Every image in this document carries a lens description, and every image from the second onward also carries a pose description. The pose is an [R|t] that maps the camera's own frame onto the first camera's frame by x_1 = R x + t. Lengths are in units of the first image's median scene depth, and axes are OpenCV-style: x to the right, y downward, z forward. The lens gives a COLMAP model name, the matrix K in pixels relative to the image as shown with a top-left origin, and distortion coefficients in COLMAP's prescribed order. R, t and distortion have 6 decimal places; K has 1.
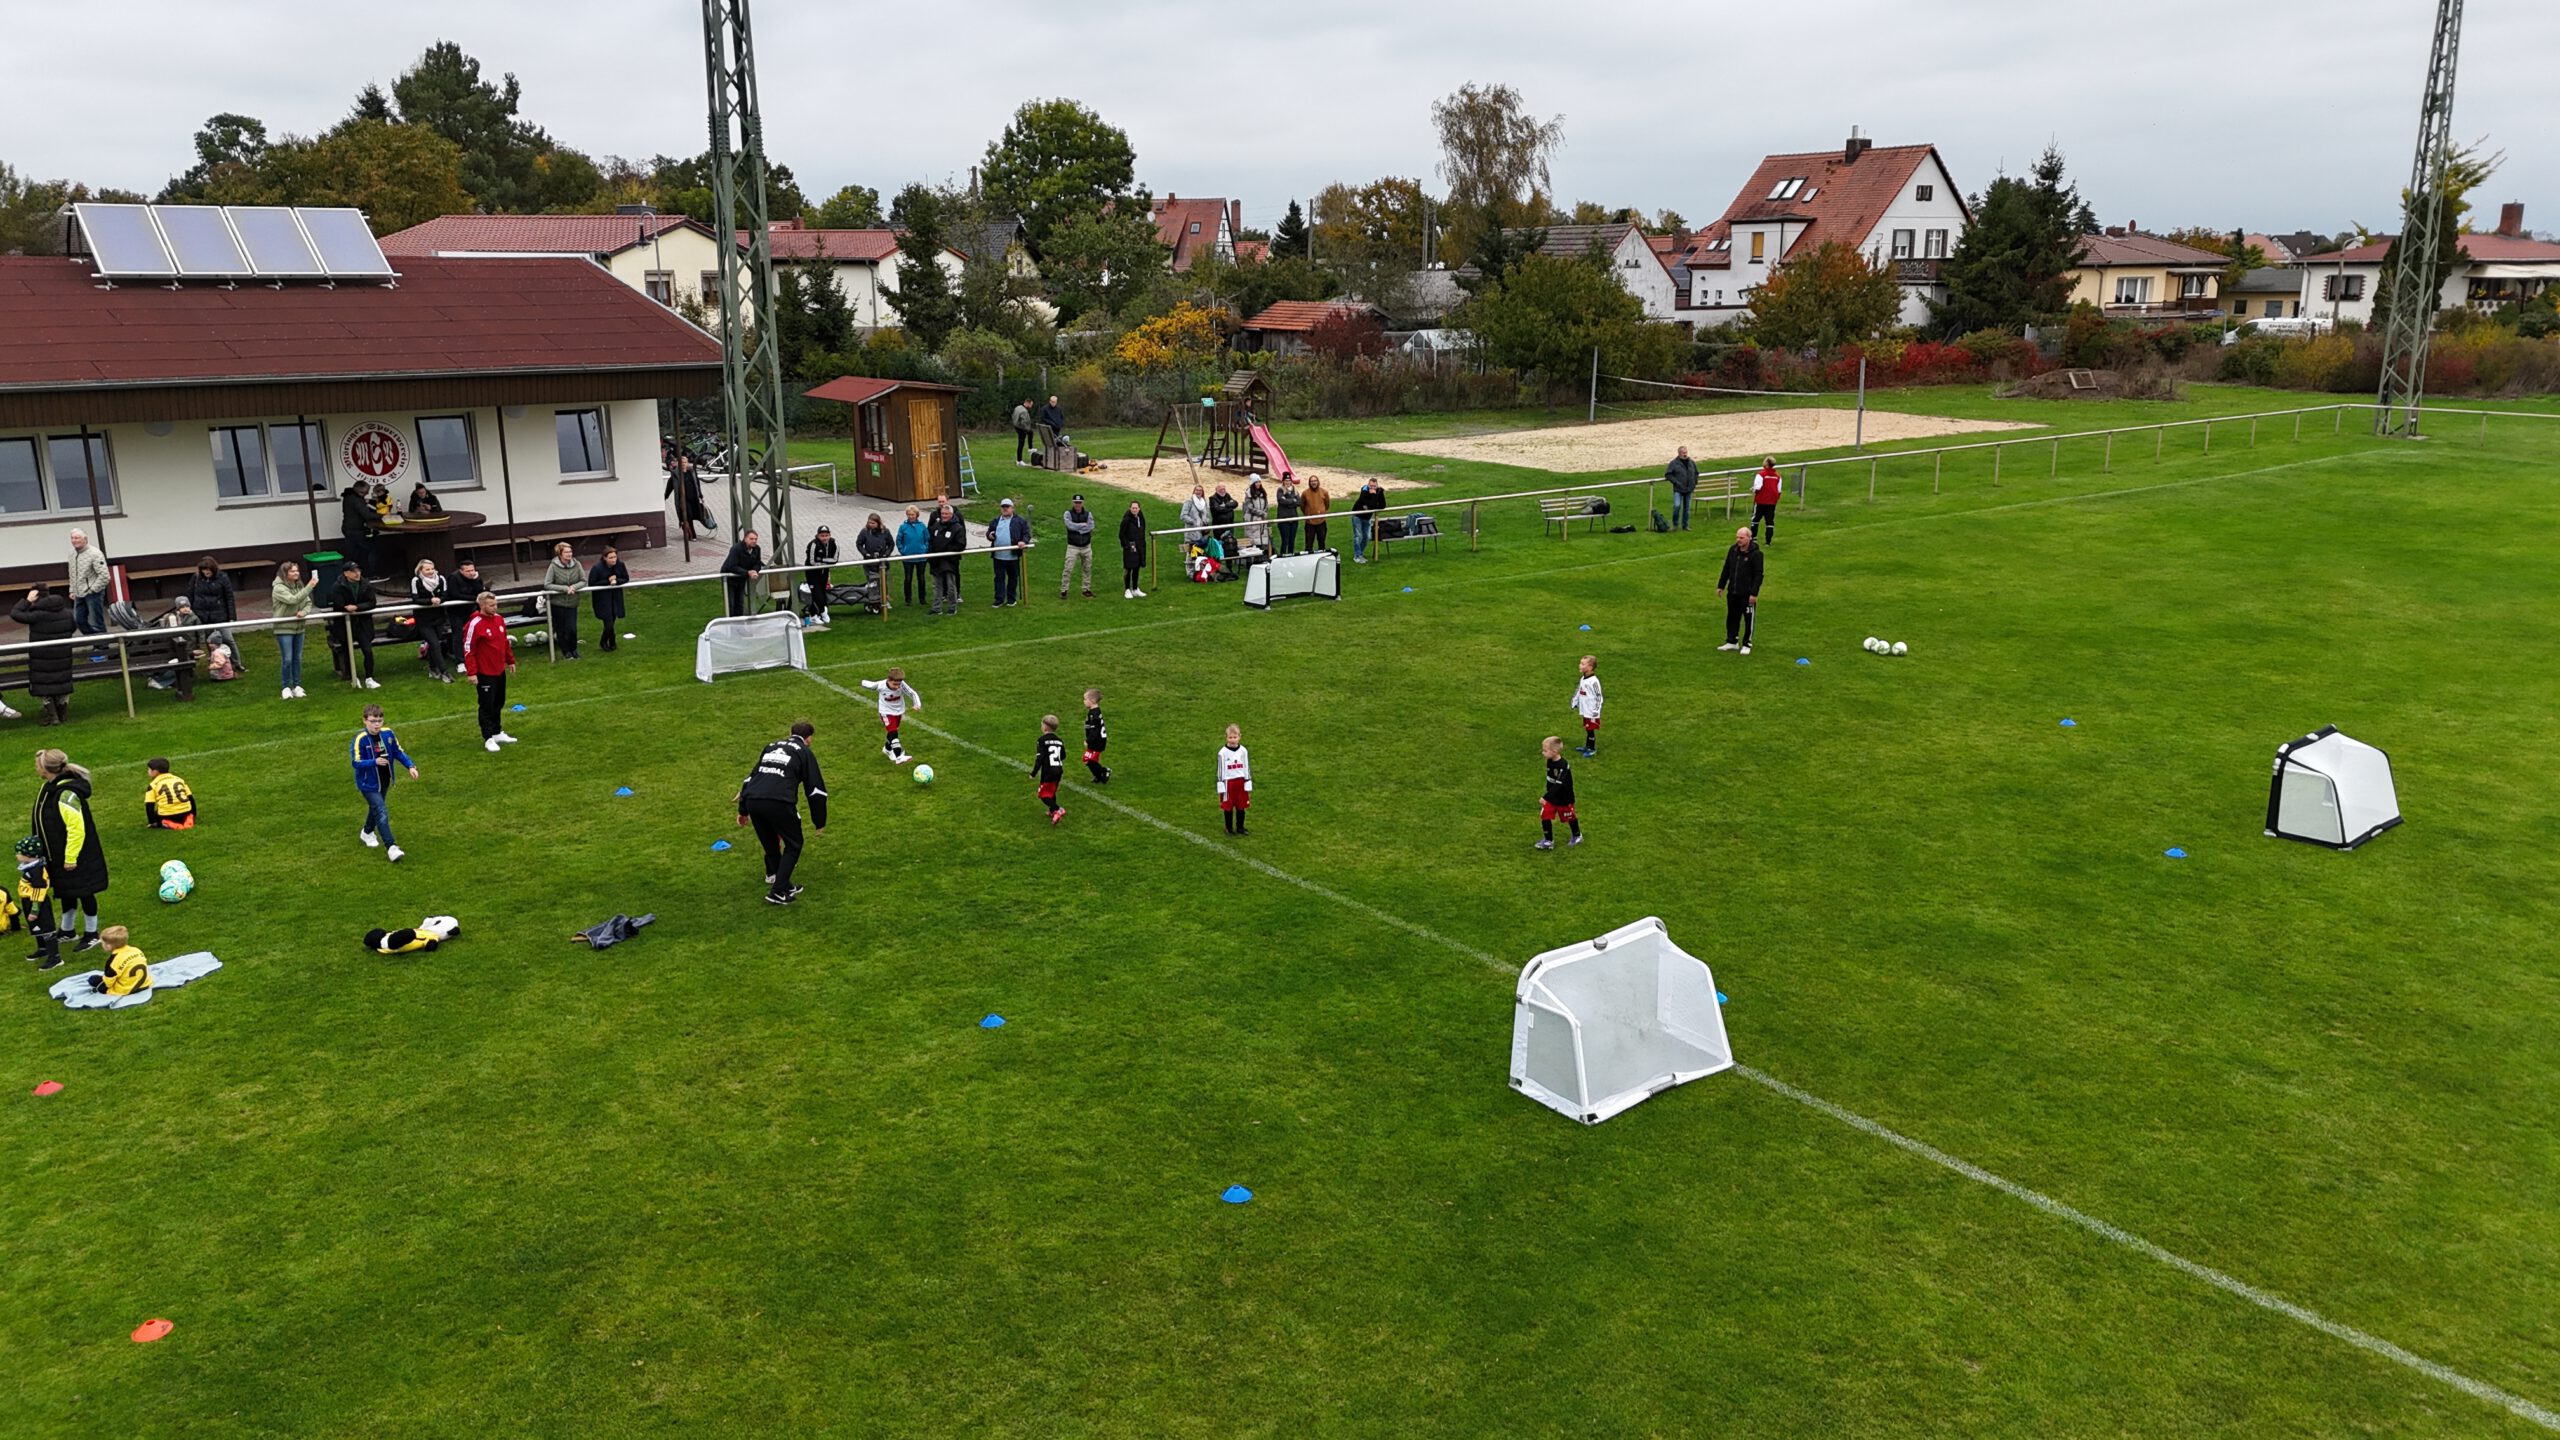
lens RADIAL K [[1882.7, 0, 1291.5], [0, 1882.7, 715.6], [0, 0, 1]] dist [0.096323, -0.091497]
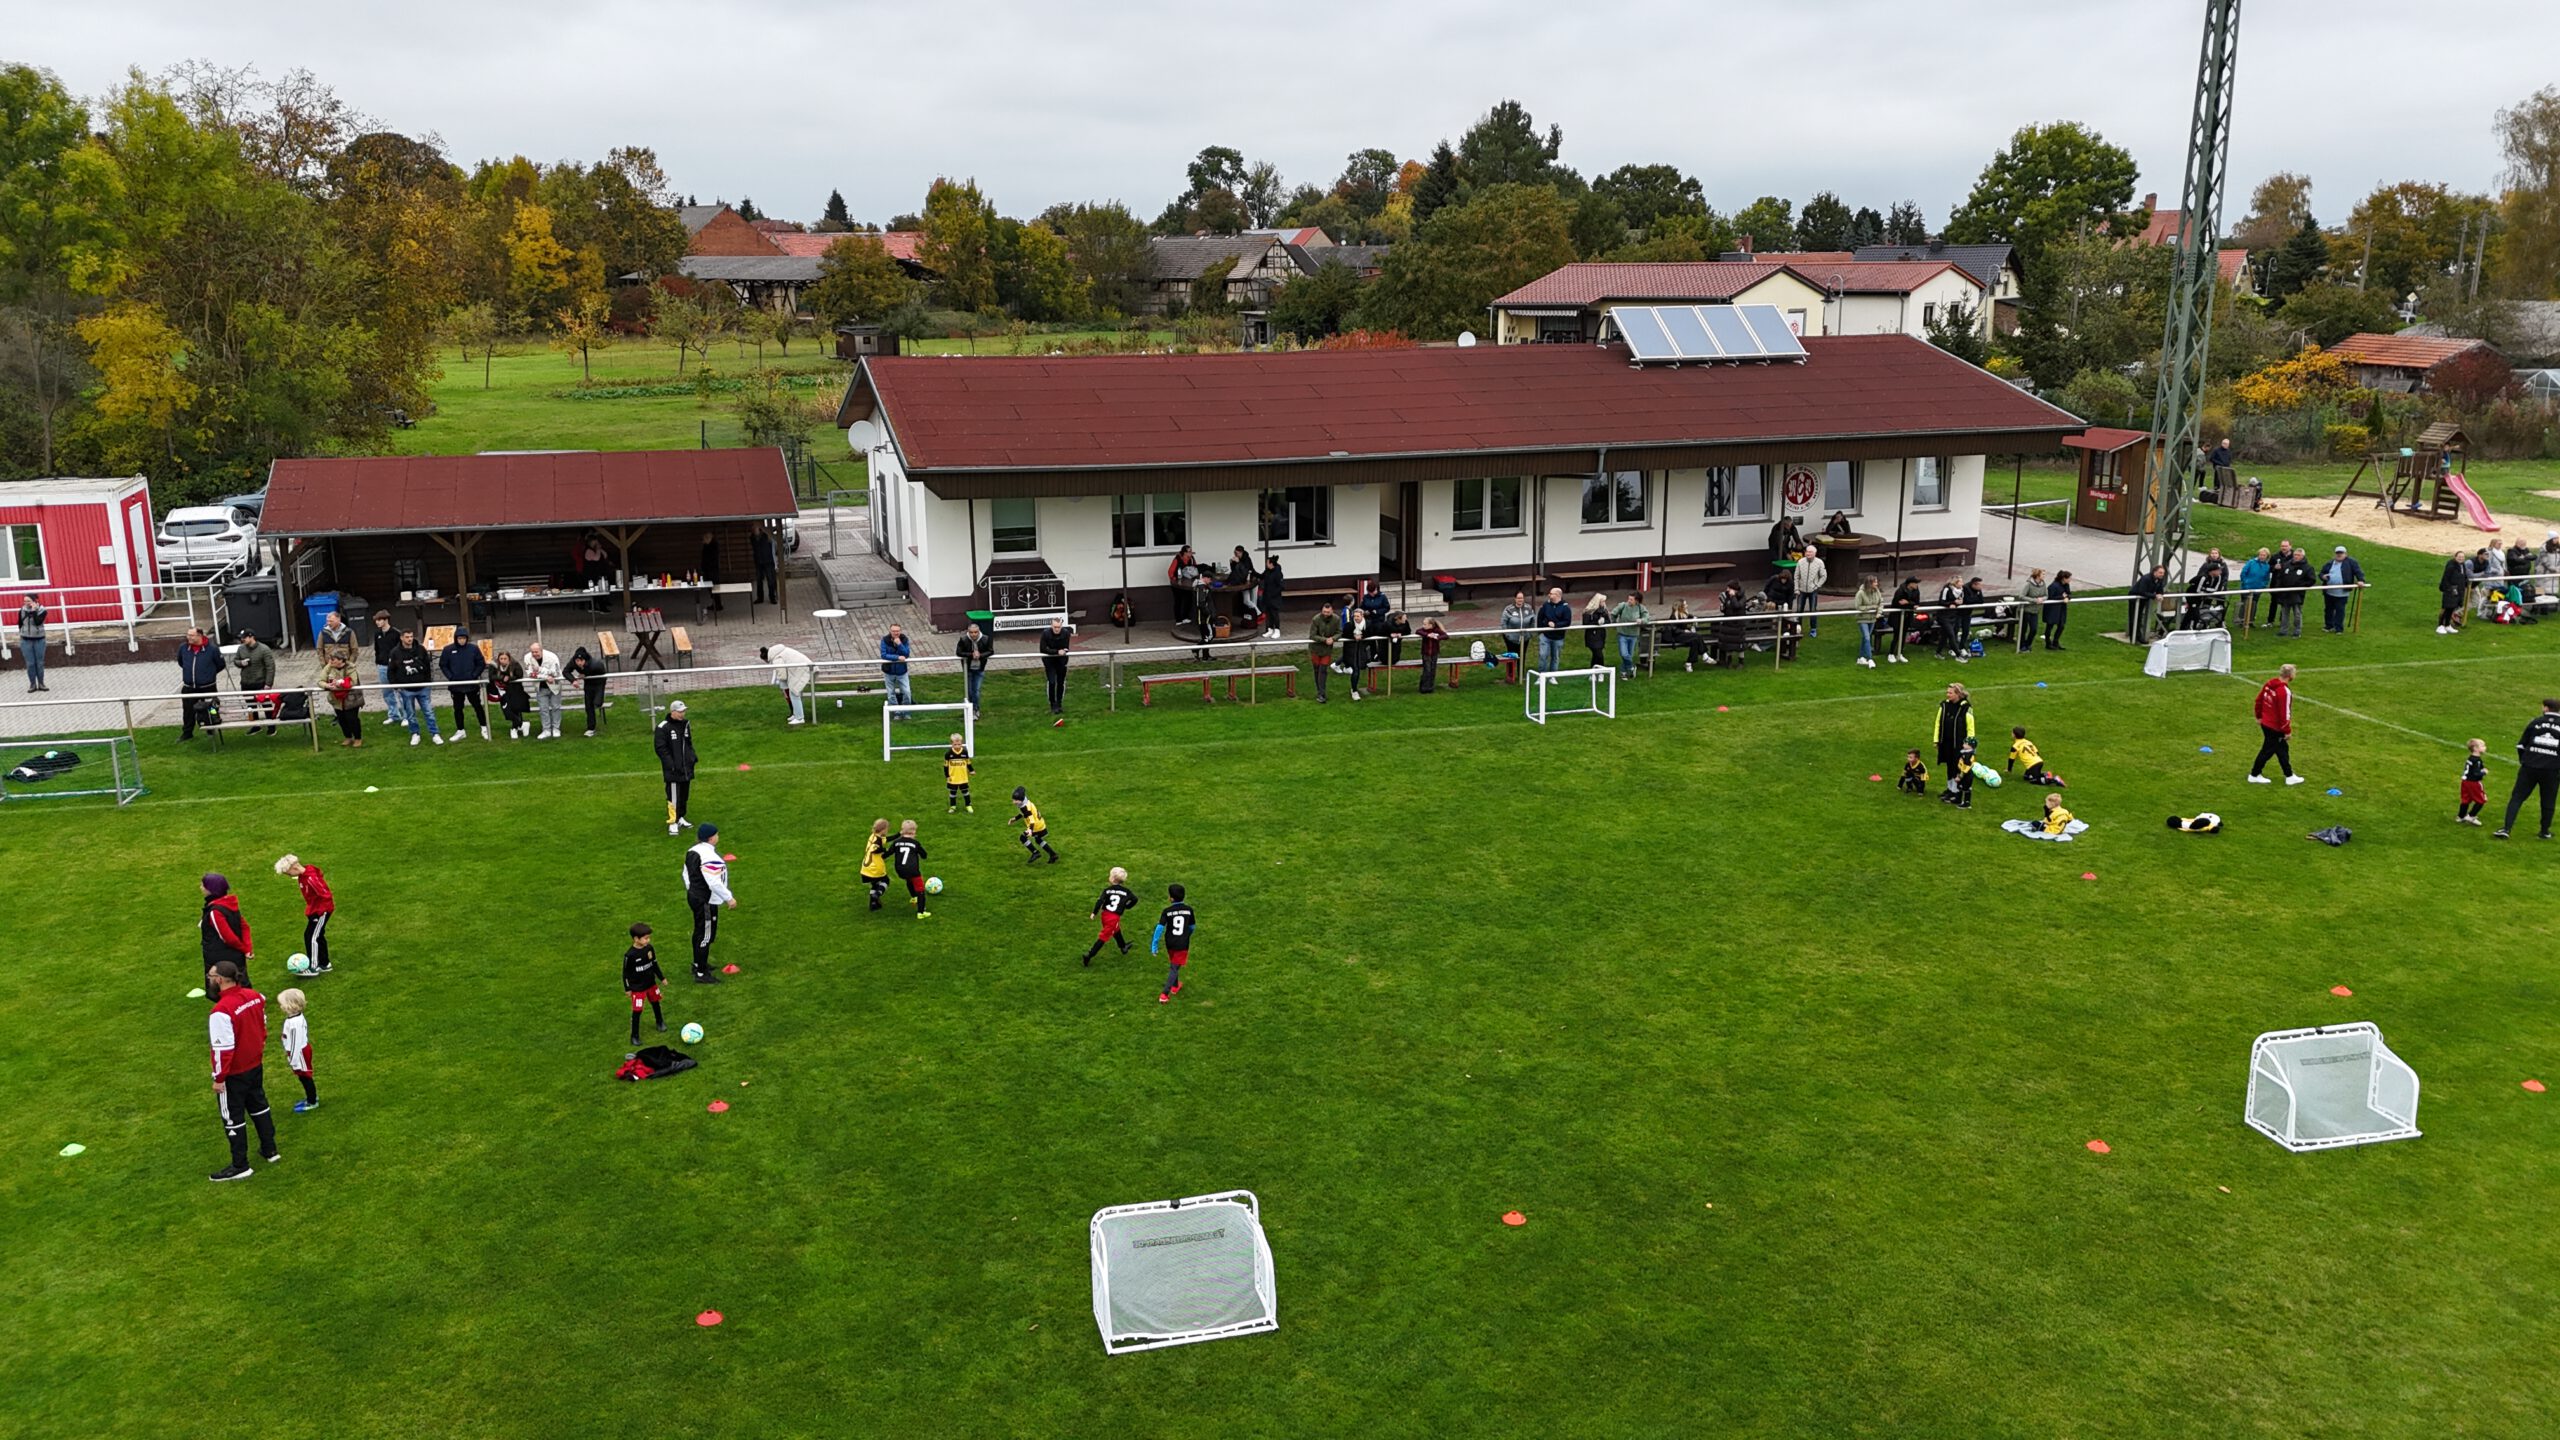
lens RADIAL K [[1882.7, 0, 1291.5], [0, 1882.7, 715.6], [0, 0, 1]] dist [0.096323, -0.091497]
pose [[0.913550, 0.094013, -0.395712, -0.136685], [-0.093119, 0.995423, 0.021515, 0.015902], [0.395923, 0.017193, 0.918123, -0.206086]]
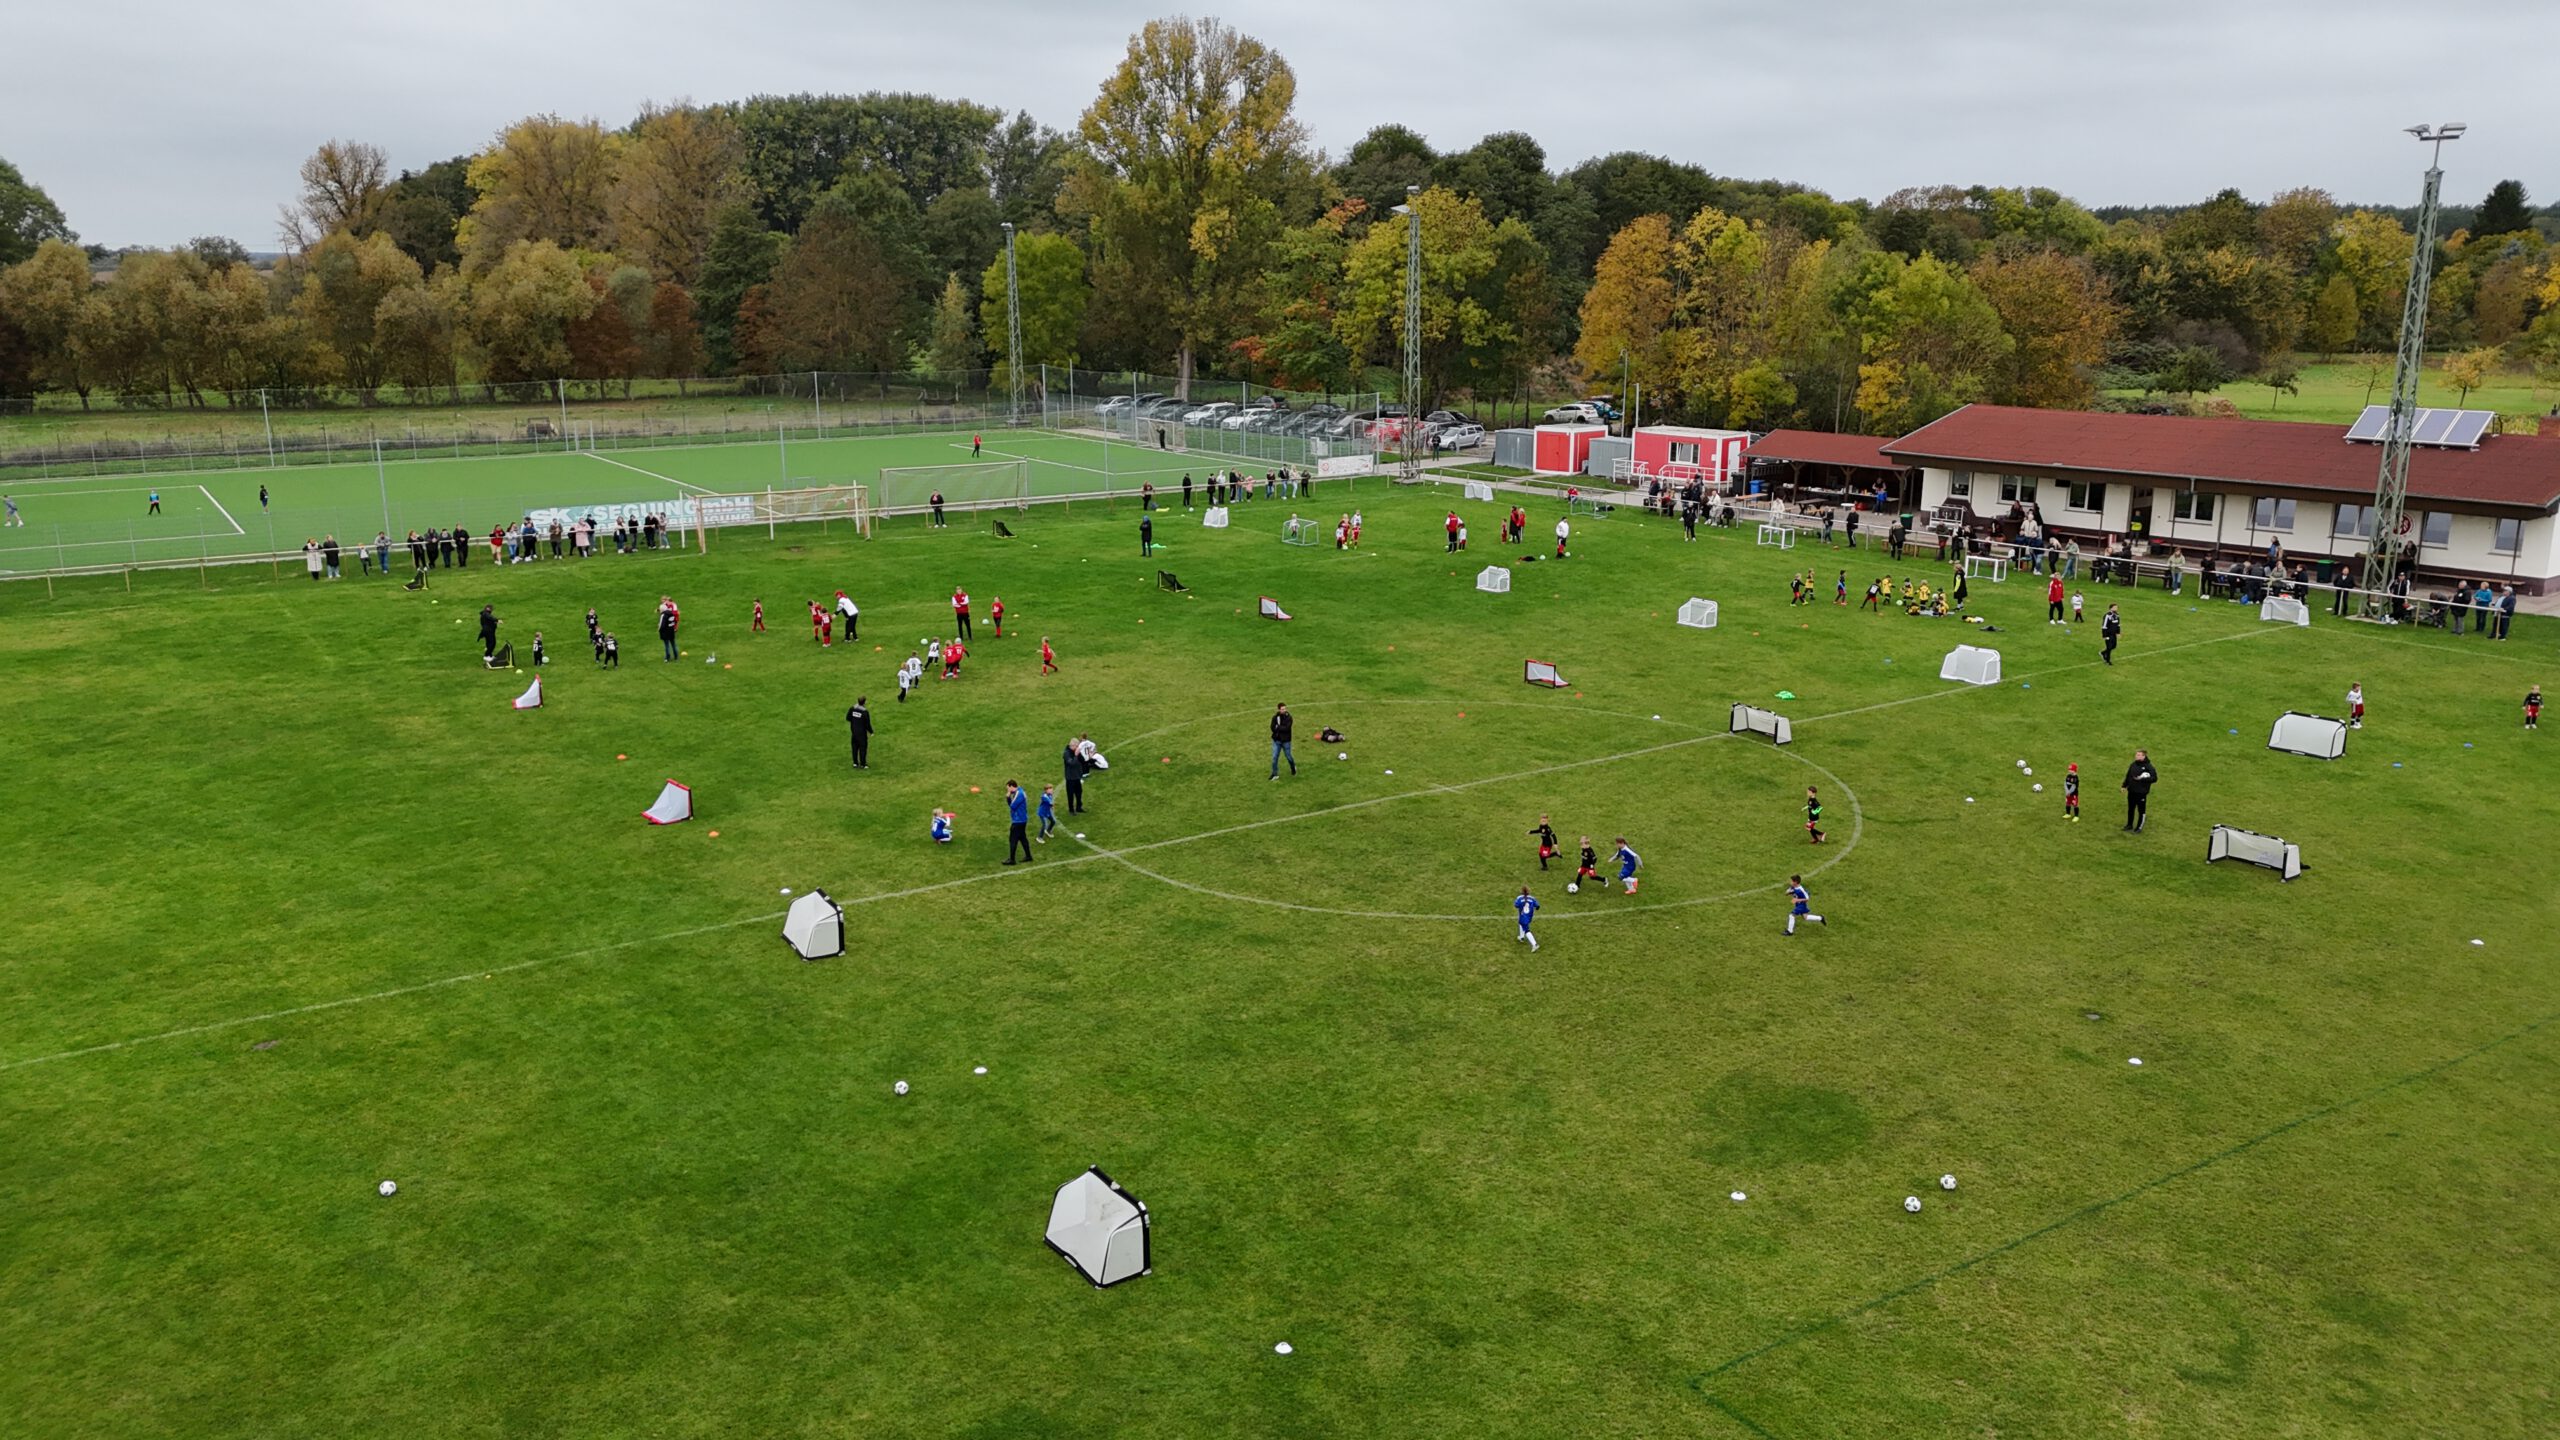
lens RADIAL K [[1882.7, 0, 1291.5], [0, 1882.7, 715.6], [0, 0, 1]] dist [0.096323, -0.091497]
pose [[-0.052692, 0.239575, -0.969447, 0.977852], [-0.229536, 0.941897, 0.245242, -0.096037], [0.971873, 0.235445, 0.005360, -0.121221]]
